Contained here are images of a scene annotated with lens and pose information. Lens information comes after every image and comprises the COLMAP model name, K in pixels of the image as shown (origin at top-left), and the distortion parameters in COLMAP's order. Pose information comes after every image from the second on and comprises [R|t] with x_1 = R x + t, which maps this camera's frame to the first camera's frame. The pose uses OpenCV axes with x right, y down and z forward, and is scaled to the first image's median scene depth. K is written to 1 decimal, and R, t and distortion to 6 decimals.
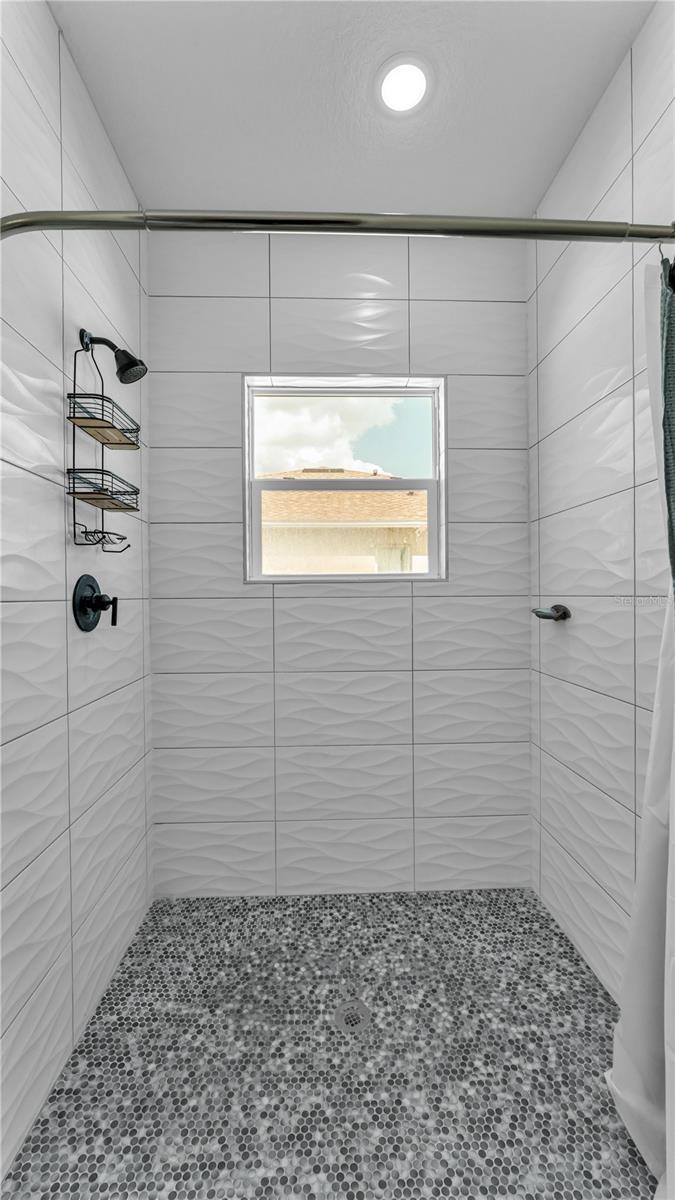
lens RADIAL K [[485.8, 0, 335.2], [0, 485.8, 598.7], [0, 0, 1]] dist [-0.002647, -0.000316]
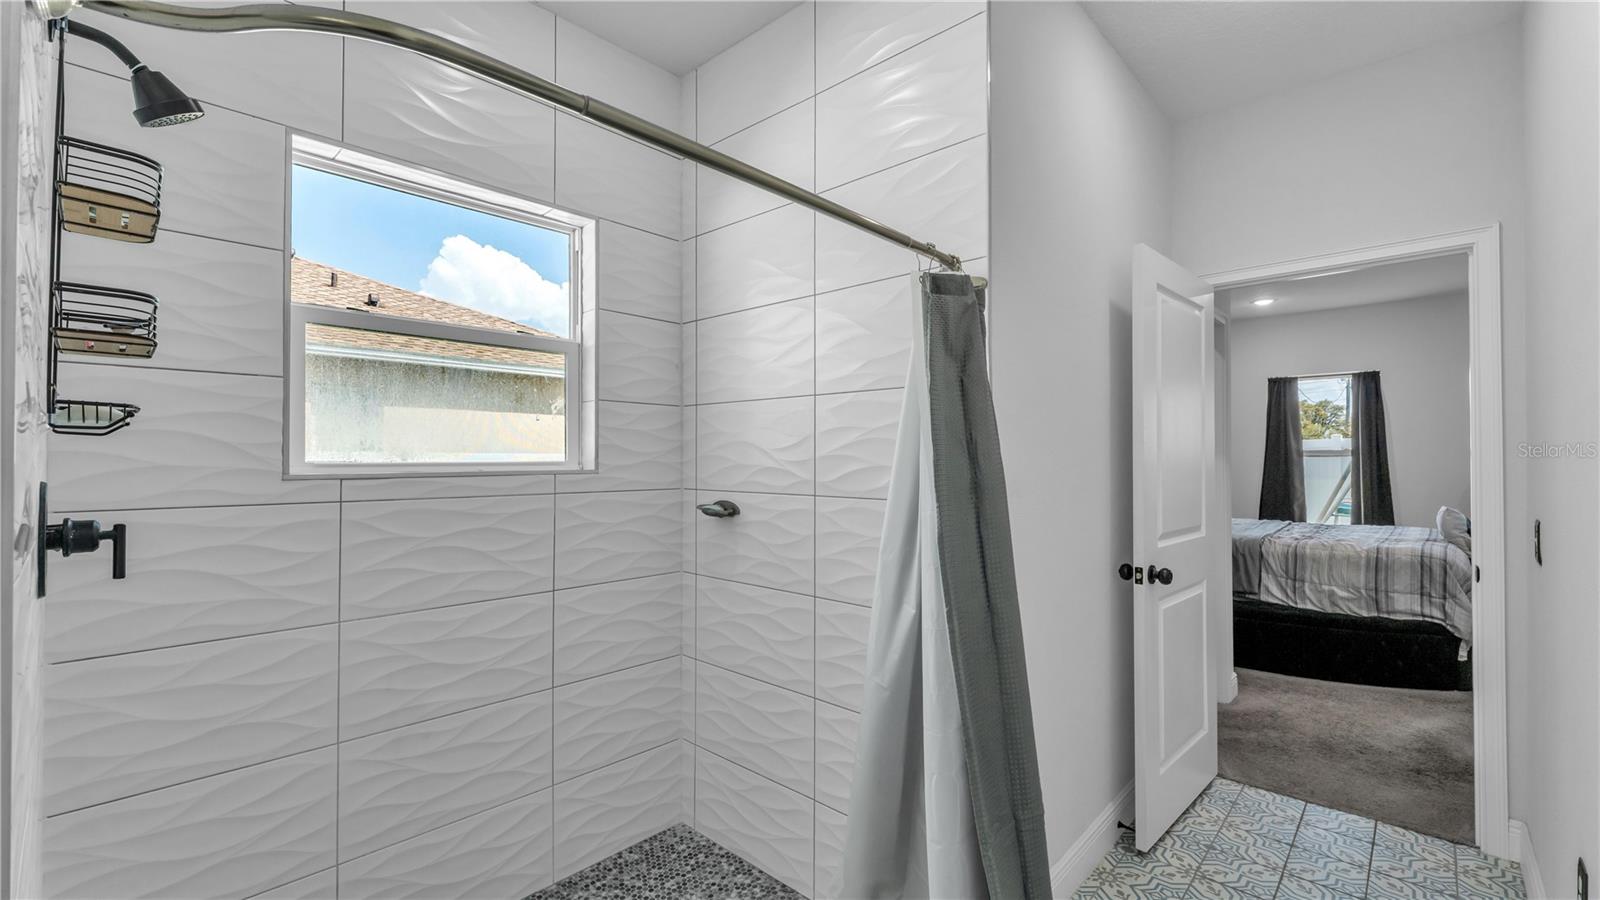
lens RADIAL K [[697.3, 0, 804.9], [0, 697.3, 447.9], [0, 0, 1]] dist [0.003472, -0.000410]
pose [[0.698156, 0.017848, 0.715723, -0.356198], [-0.001903, 0.999732, -0.023074, -0.052013], [-0.715943, 0.014747, 0.698003, -0.051083]]
